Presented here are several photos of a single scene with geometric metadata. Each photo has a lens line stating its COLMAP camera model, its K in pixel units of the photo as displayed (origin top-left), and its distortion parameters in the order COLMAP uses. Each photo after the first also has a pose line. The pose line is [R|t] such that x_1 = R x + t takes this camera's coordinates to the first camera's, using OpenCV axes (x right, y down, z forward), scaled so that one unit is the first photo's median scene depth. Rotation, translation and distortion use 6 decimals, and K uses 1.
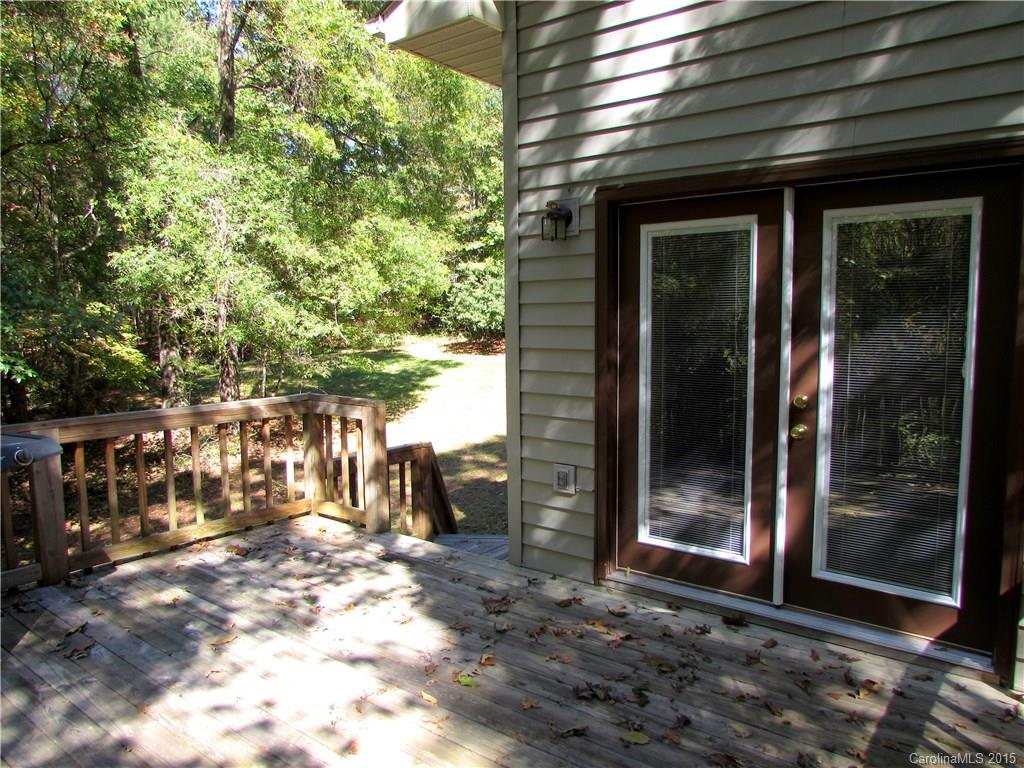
lens RADIAL K [[740.6, 0, 512.0], [0, 740.6, 384.0], [0, 0, 1]] dist [-0.017868, 0.004382]
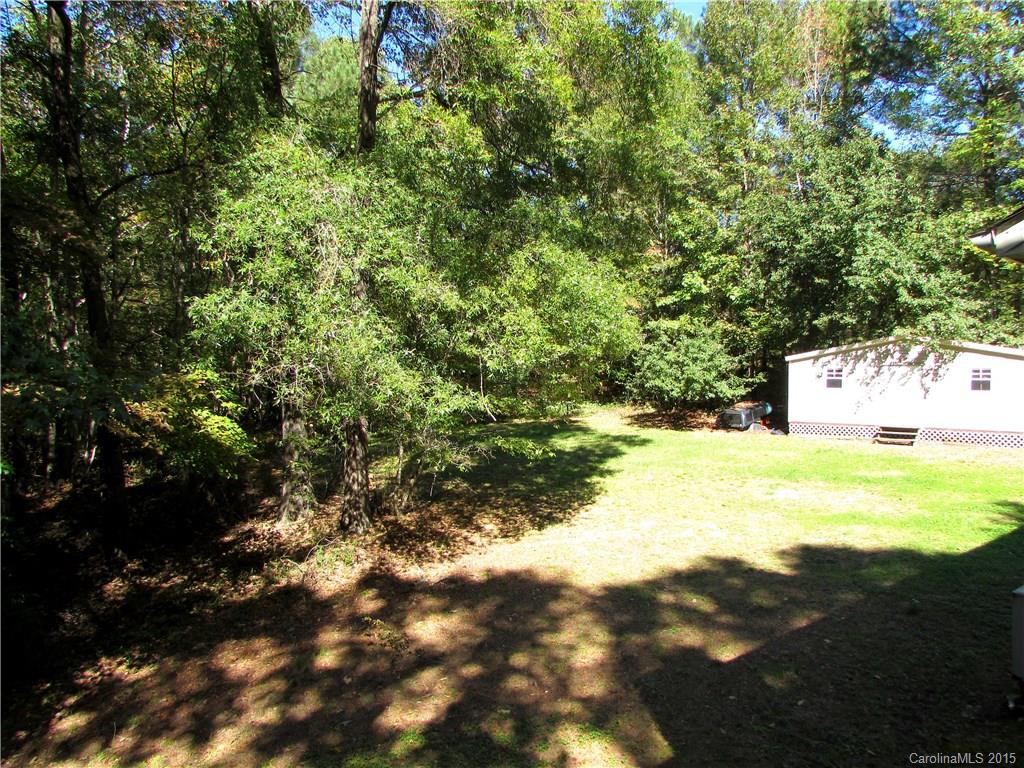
lens RADIAL K [[740.6, 0, 512.0], [0, 740.6, 384.0], [0, 0, 1]] dist [-0.017868, 0.004382]
pose [[0.970346, 0.011112, -0.241465, -0.033695], [-0.032138, 0.996005, -0.083313, -0.029889], [0.239575, 0.088602, 0.966826, 0.283562]]
